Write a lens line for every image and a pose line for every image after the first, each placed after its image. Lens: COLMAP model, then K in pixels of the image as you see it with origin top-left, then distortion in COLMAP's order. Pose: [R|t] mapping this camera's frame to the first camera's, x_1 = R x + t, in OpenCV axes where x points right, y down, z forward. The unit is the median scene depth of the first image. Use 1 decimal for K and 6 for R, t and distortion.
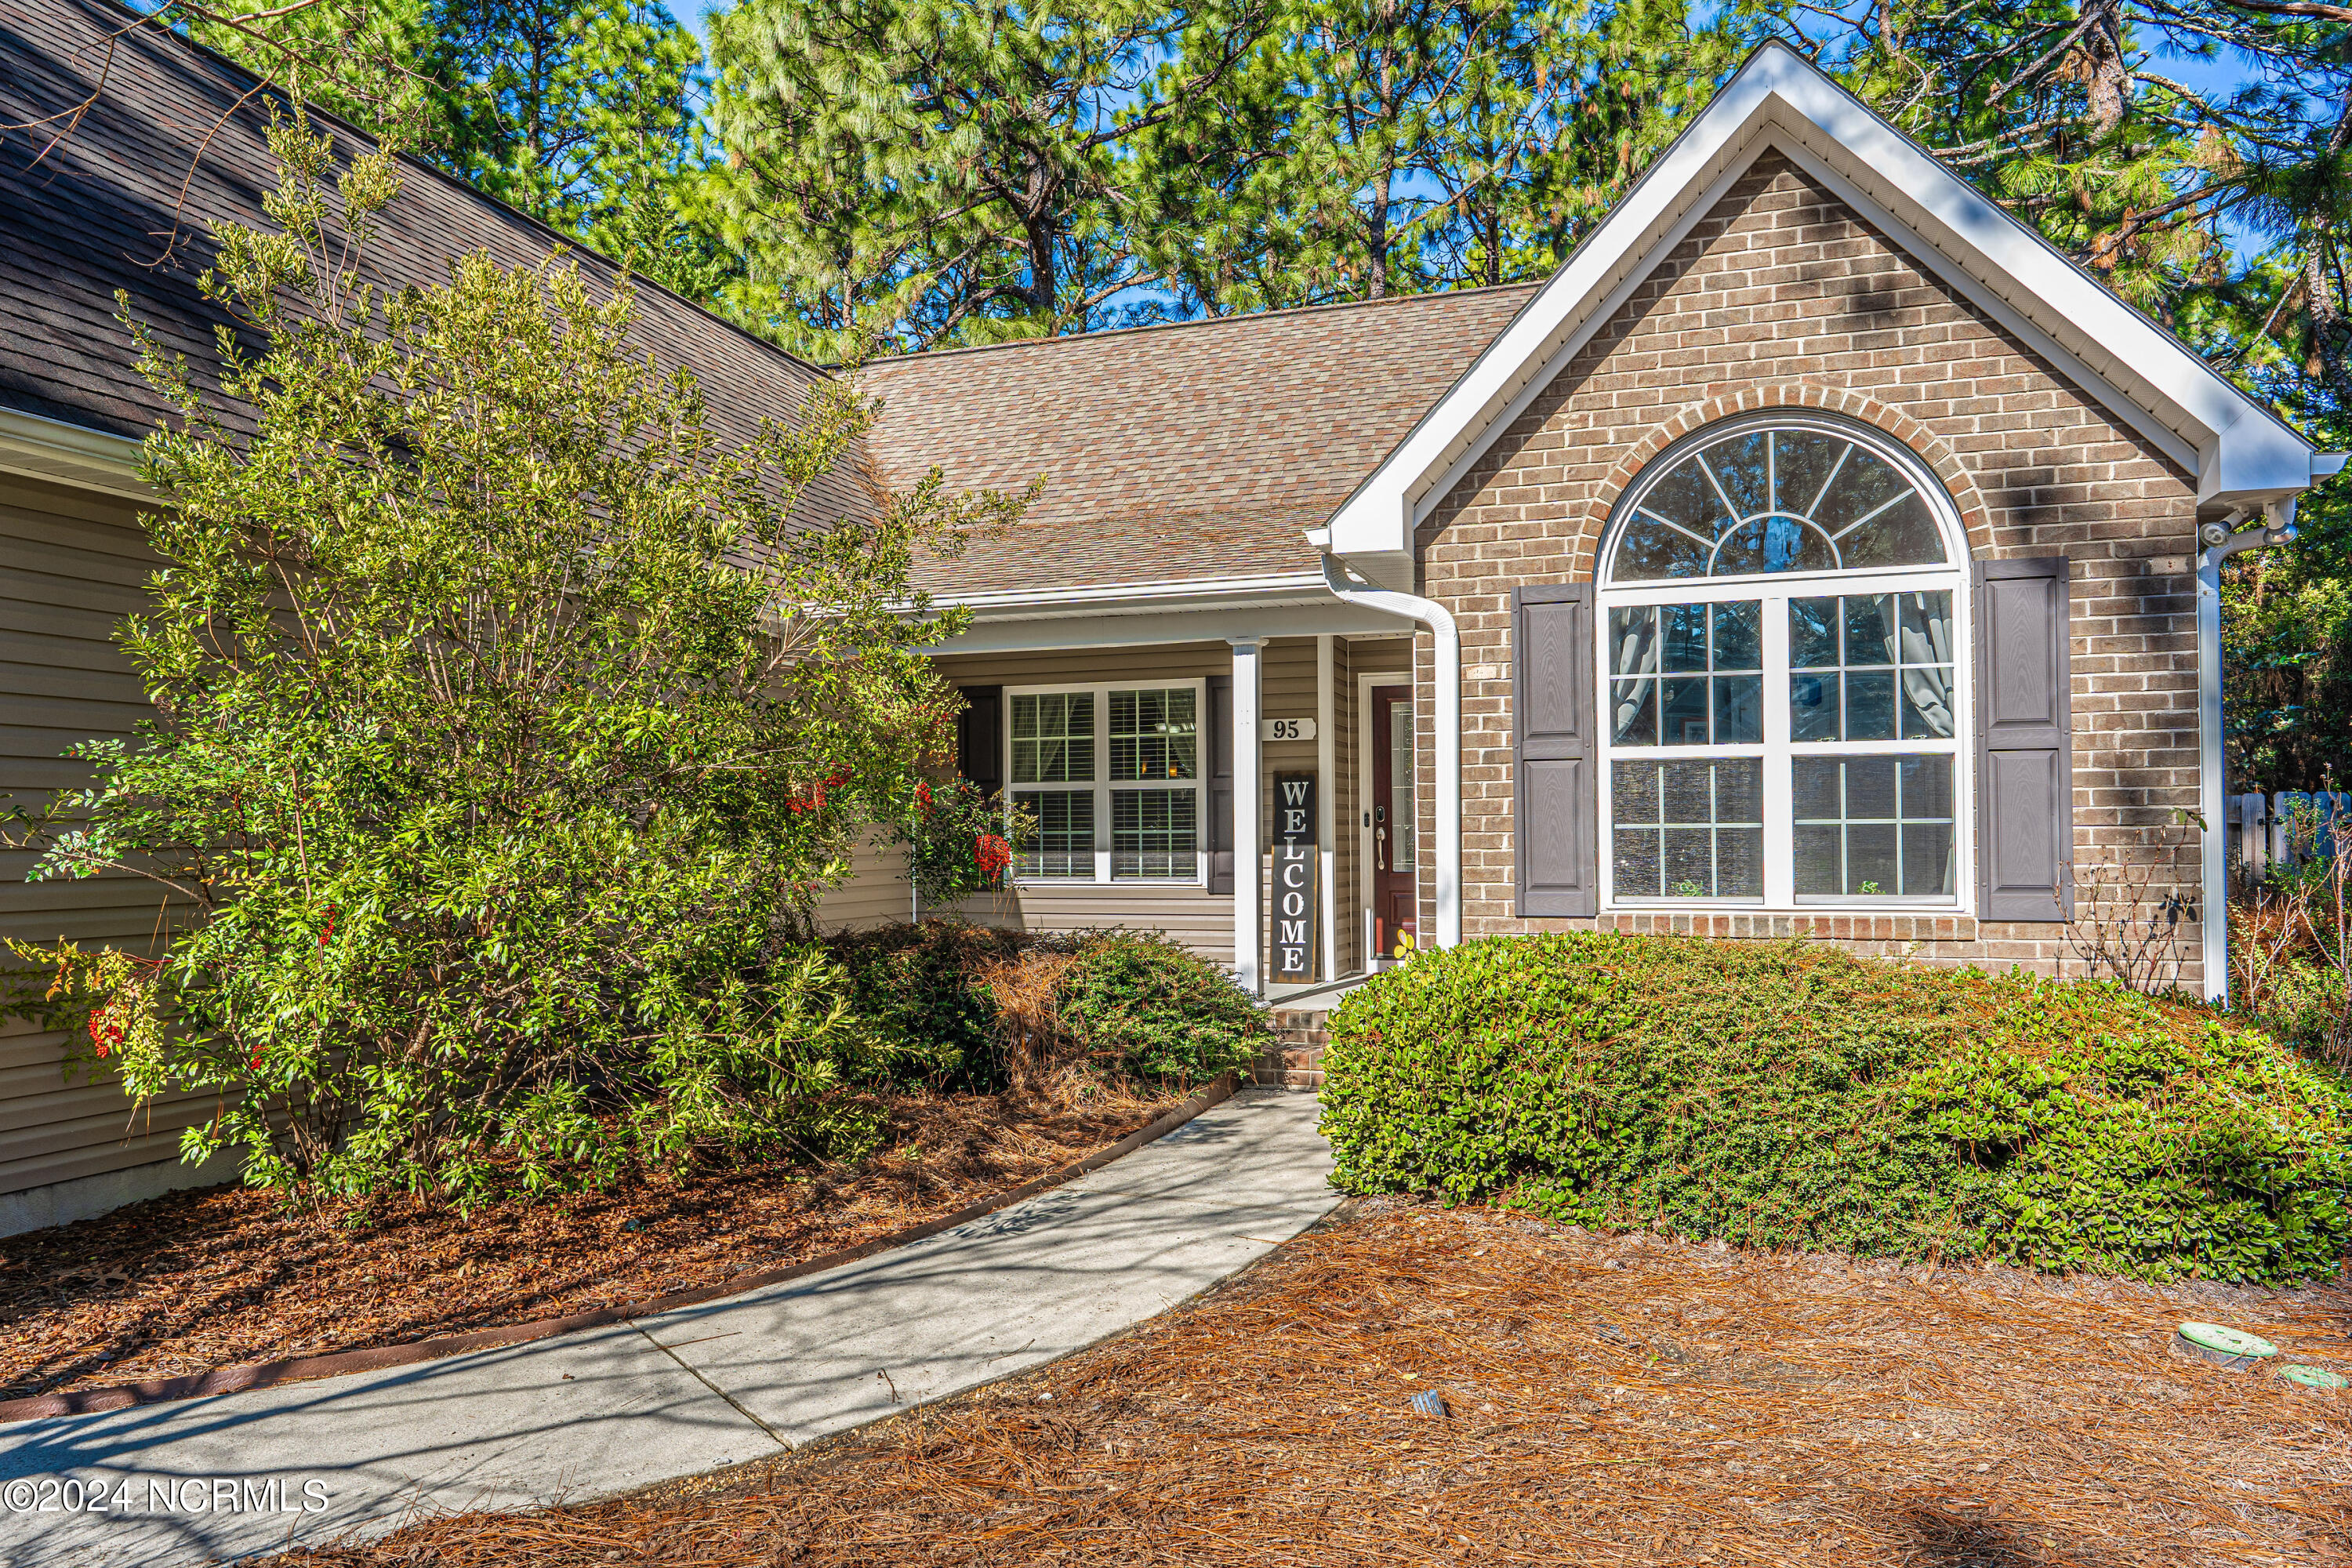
lens RADIAL K [[1585.4, 0, 1179.9], [0, 1585.4, 786.6], [0, 0, 1]] dist [0.002627, -0.001762]
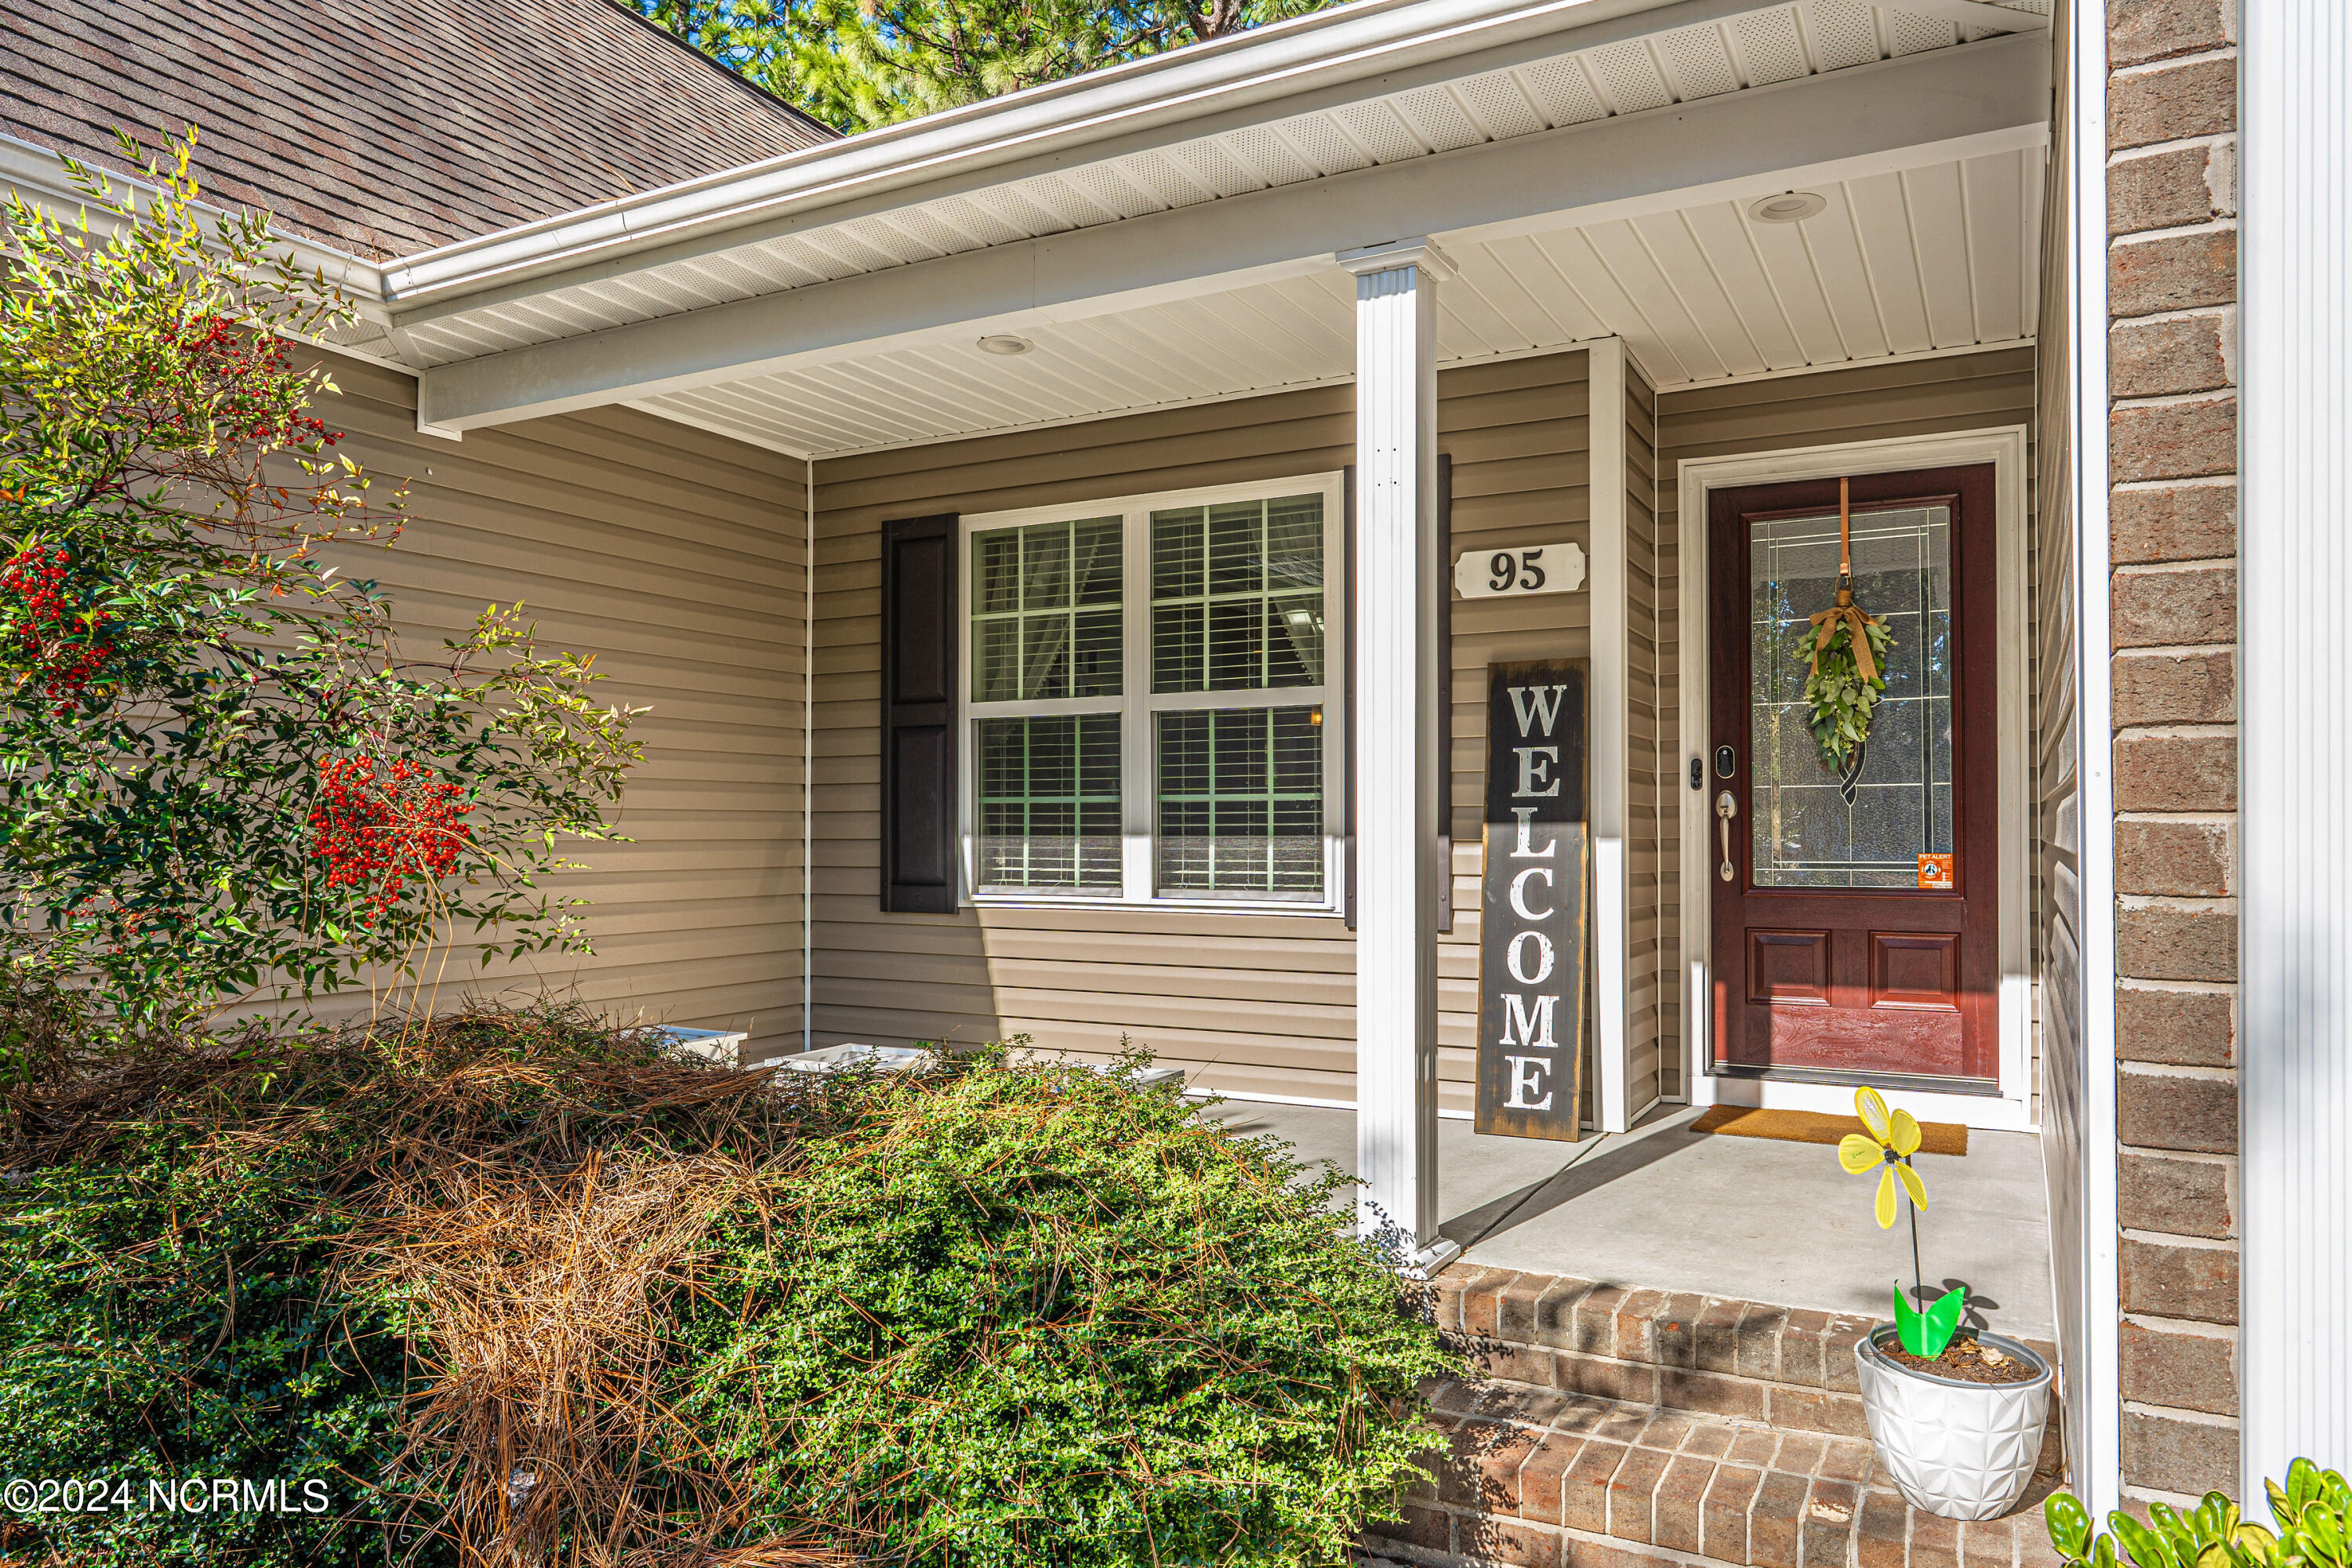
lens RADIAL K [[1585.4, 0, 1164.0], [0, 1585.4, 801.7], [0, 0, 1]] dist [0.002627, -0.001762]
pose [[0.985300, 0.004845, -0.170763, 0.044144], [-0.002678, 0.999913, 0.012922, 0.023855], [0.170811, -0.012275, 0.985227, 0.522065]]
